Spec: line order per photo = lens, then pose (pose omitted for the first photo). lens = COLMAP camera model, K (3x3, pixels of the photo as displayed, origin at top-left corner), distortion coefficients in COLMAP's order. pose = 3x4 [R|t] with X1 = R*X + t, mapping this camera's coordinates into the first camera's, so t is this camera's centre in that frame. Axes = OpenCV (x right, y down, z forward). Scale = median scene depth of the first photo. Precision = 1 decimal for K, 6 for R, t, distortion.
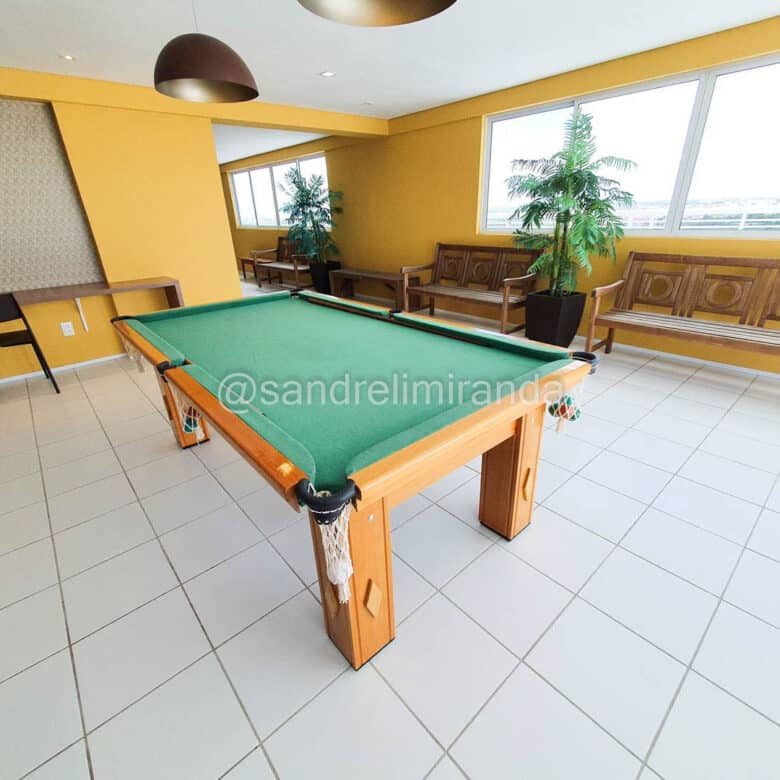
lens RADIAL K [[403.0, 0, 393.1], [0, 403.0, 390.3], [0, 0, 1]] dist [-0.004212, 0.002908]
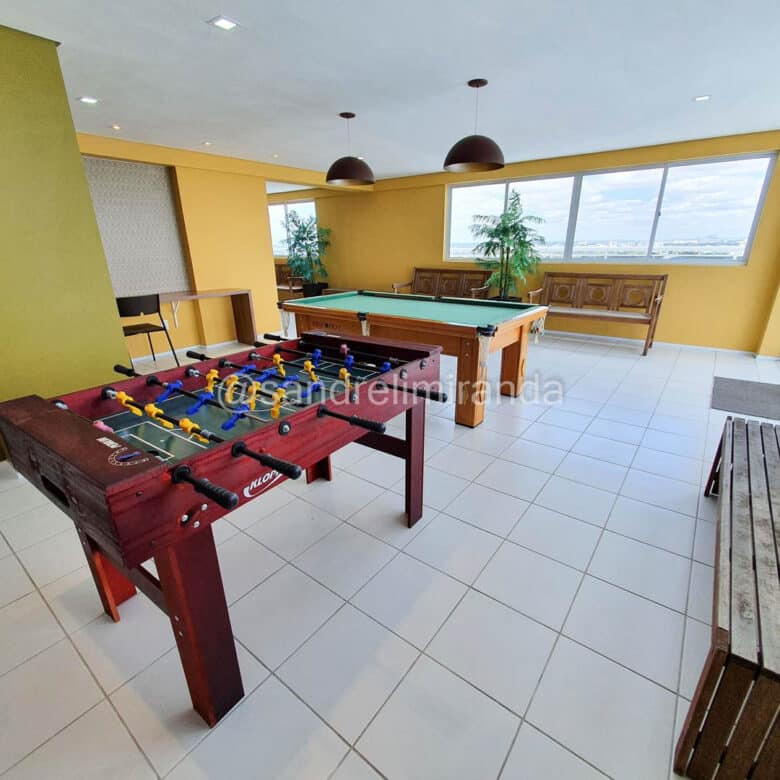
lens RADIAL K [[403.0, 0, 387.8], [0, 403.0, 390.9], [0, 0, 1]] dist [-0.004212, 0.002908]
pose [[0.982228, -0.044690, 0.182293, -0.363441], [0.058030, 0.995961, -0.068510, 0.215266], [-0.178495, 0.077871, 0.980855, -0.458499]]
